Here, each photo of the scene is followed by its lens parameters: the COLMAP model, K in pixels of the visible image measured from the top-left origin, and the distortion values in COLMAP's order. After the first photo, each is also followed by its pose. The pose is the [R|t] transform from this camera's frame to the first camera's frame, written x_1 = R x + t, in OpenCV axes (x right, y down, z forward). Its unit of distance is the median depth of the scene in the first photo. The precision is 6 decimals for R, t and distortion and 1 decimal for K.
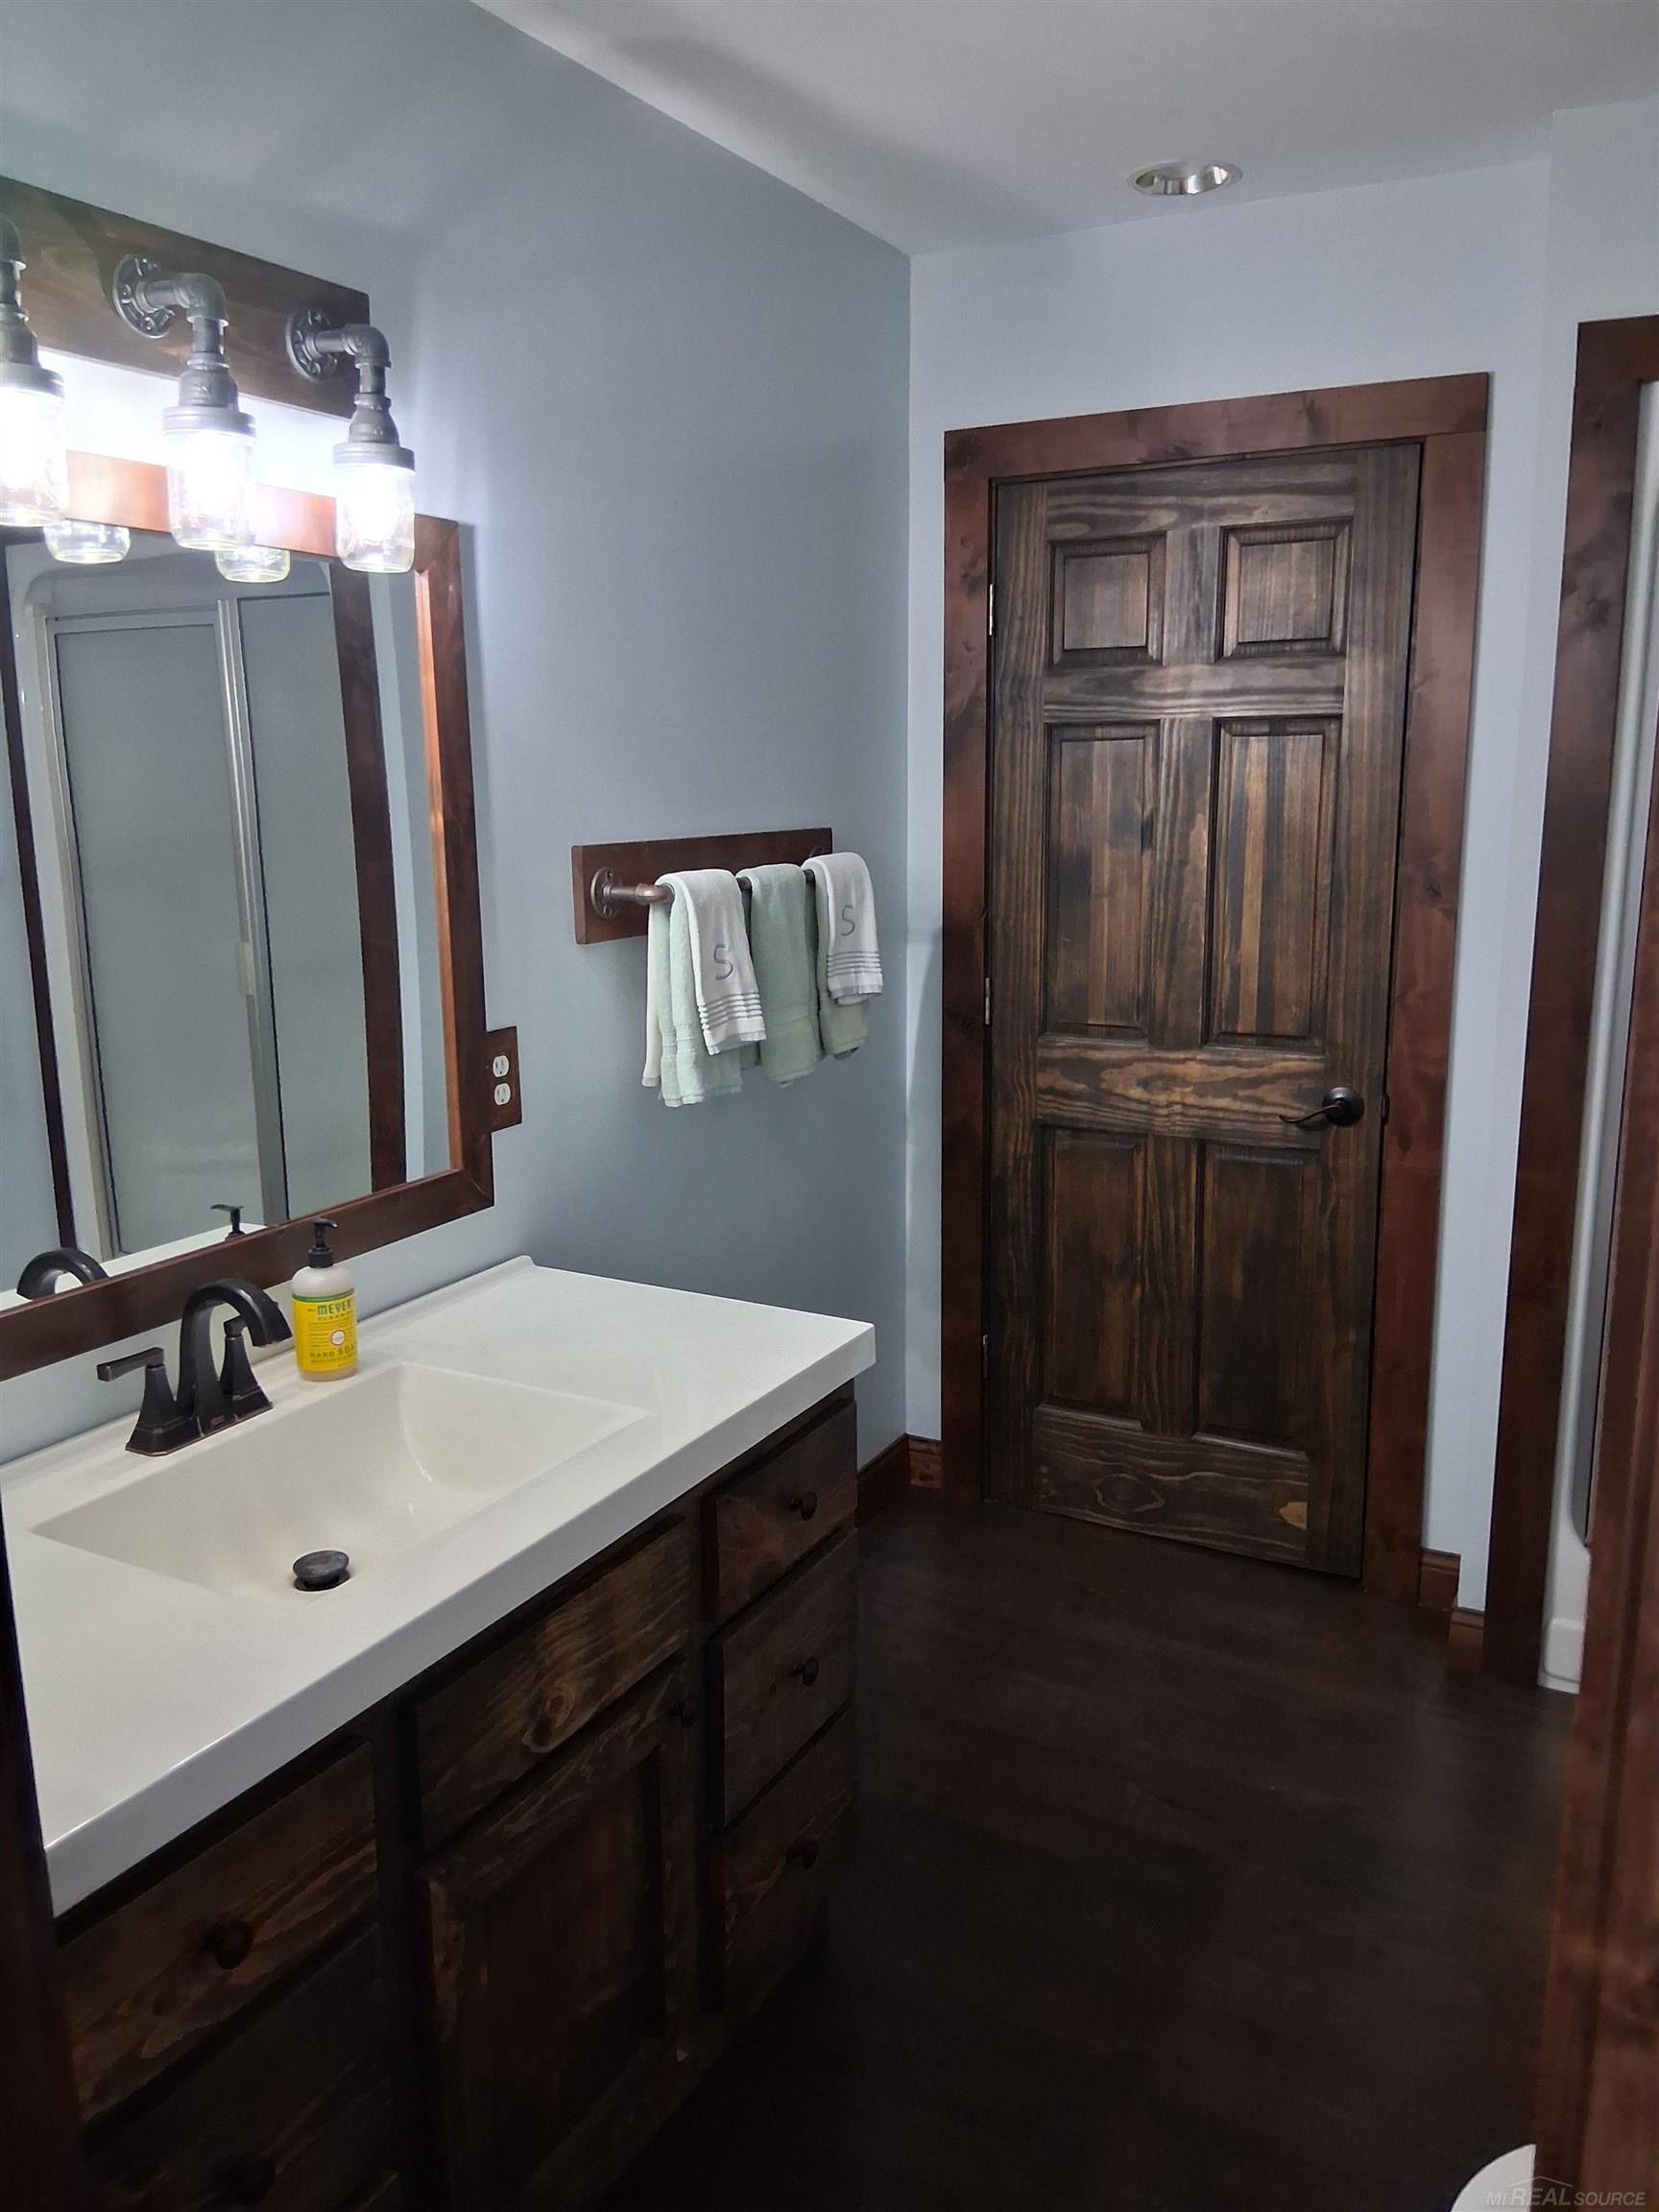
lens RADIAL K [[1662.2, 0, 829.5], [0, 1662.2, 1106.0], [0, 0, 1]] dist [0.095161, -0.173372]
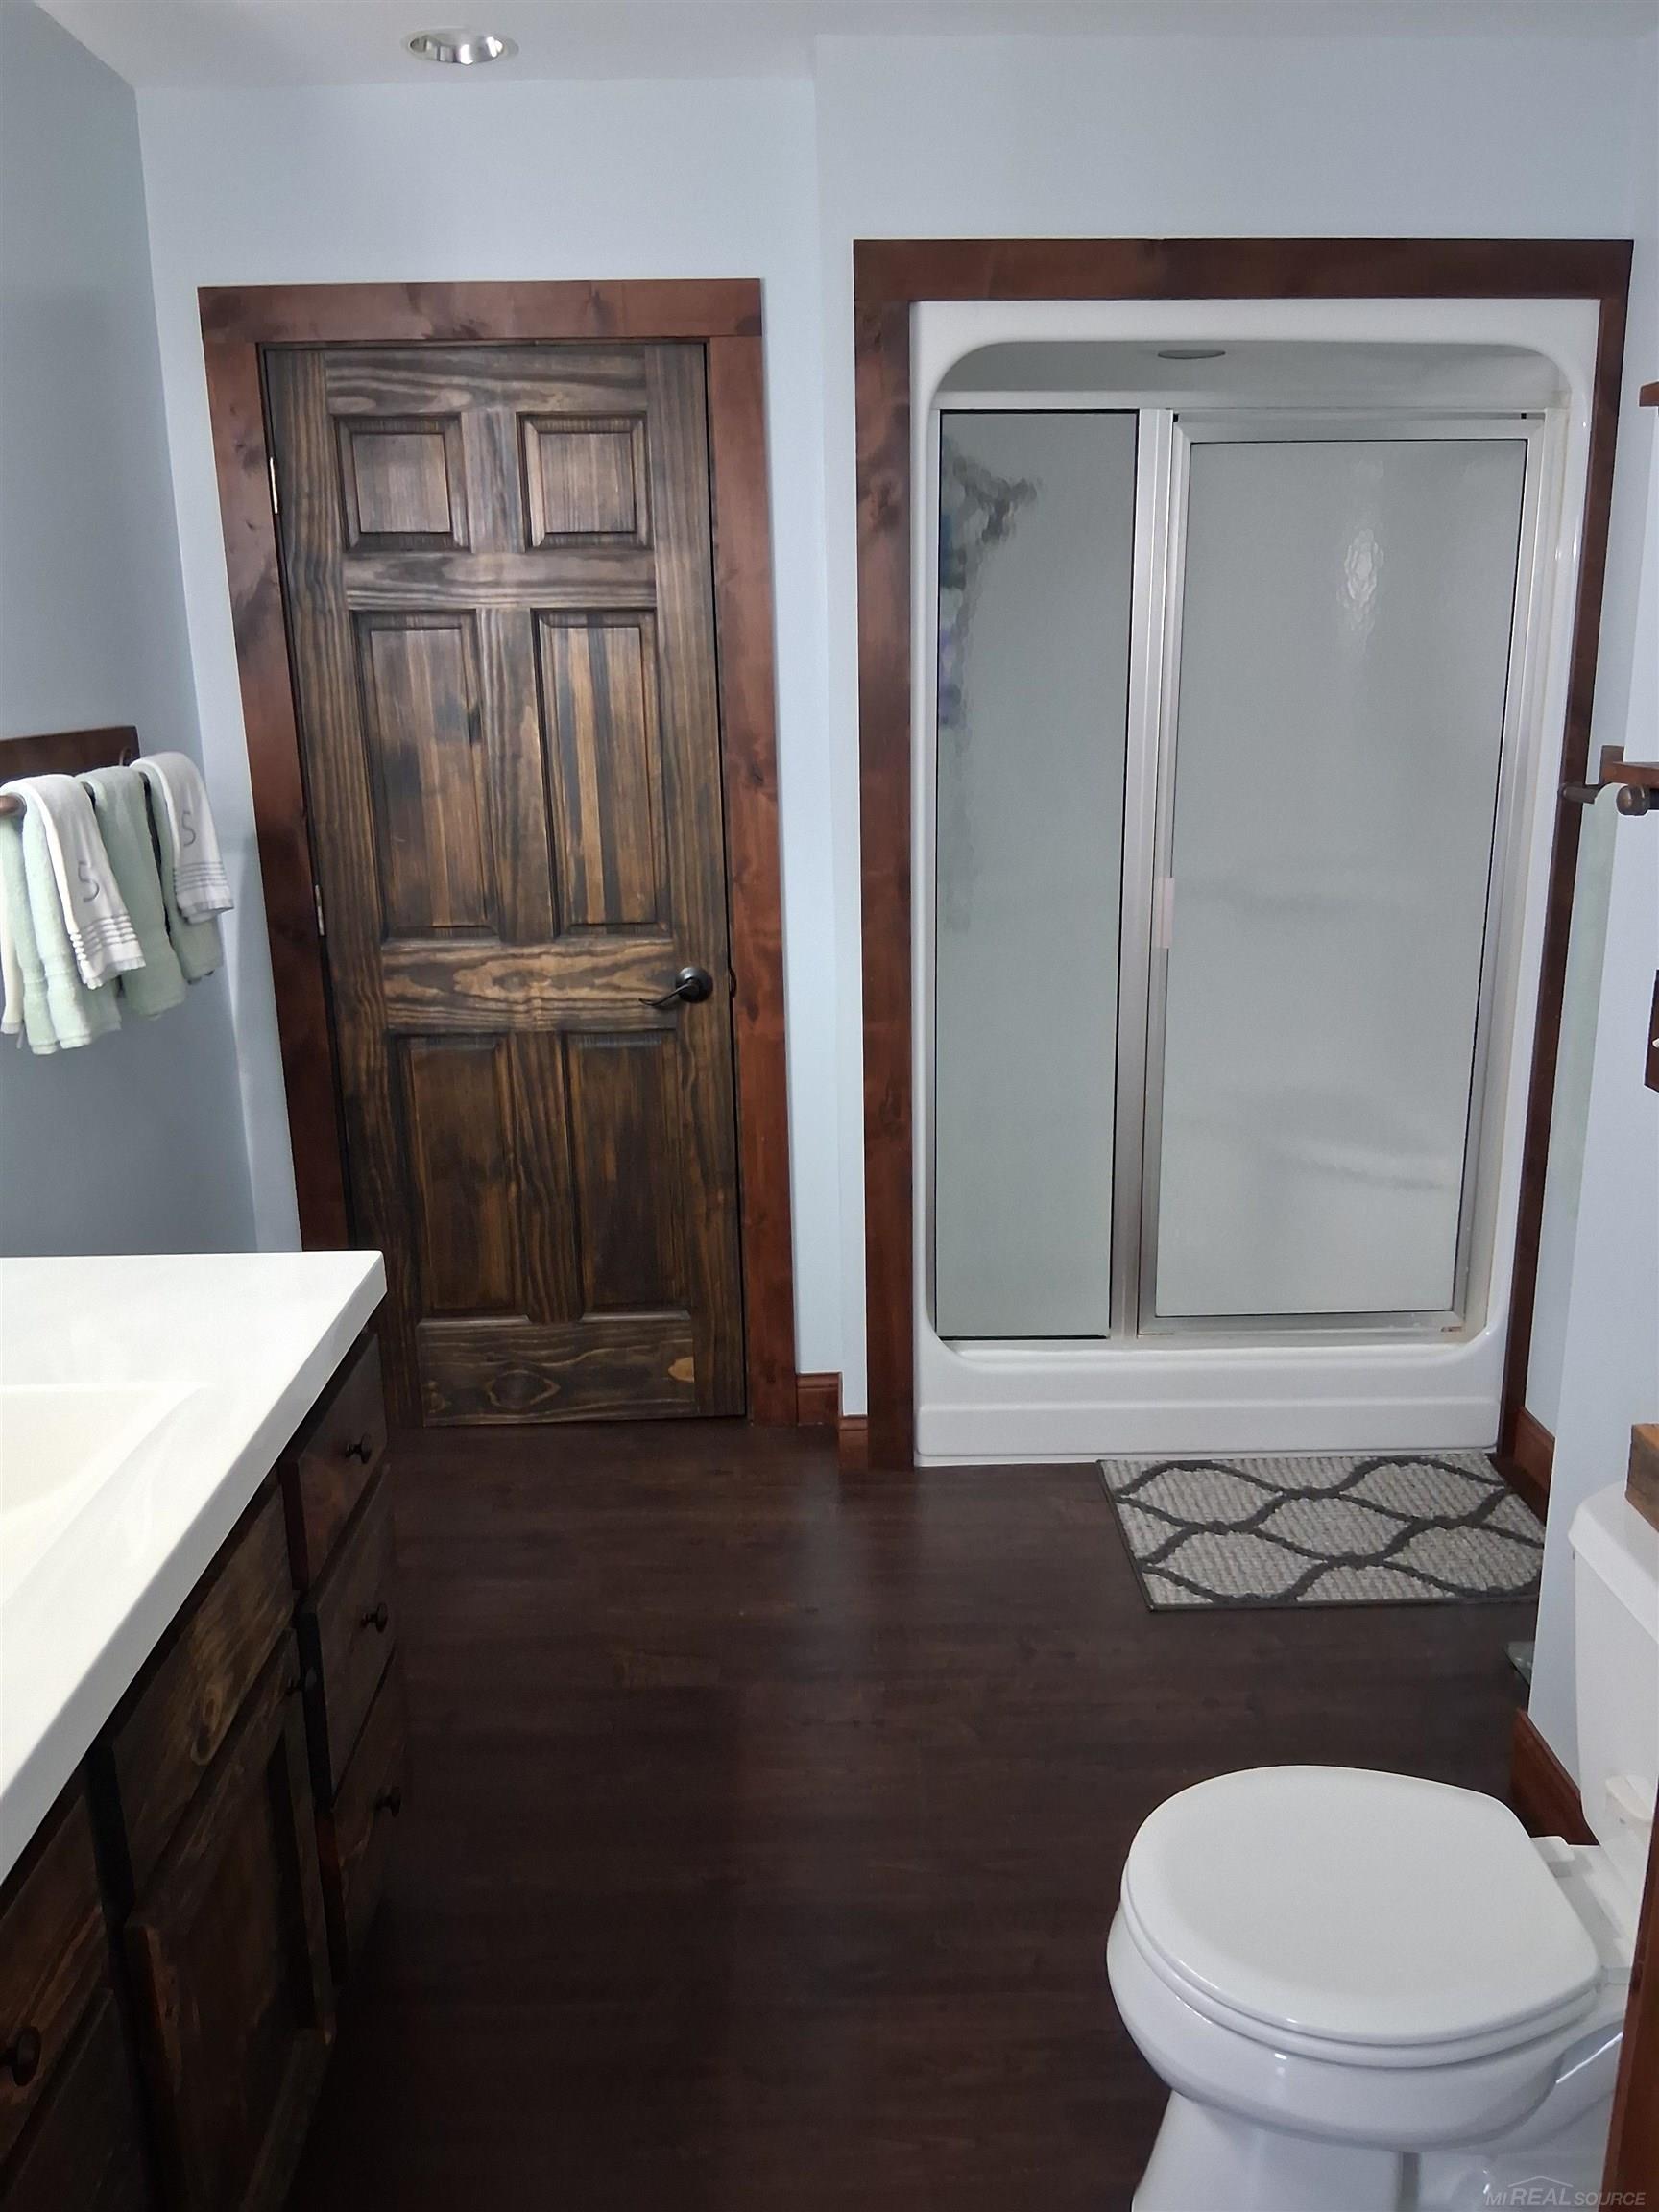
lens RADIAL K [[1656.1, 0, 860.3], [0, 1656.1, 1112.9], [0, 0, 1]] dist [0.111261, -0.235079]
pose [[0.864376, -0.135174, 0.484336, -0.123567], [0.105280, 0.990492, 0.088549, -0.001348], [-0.491701, -0.025548, 0.870389, 0.027235]]
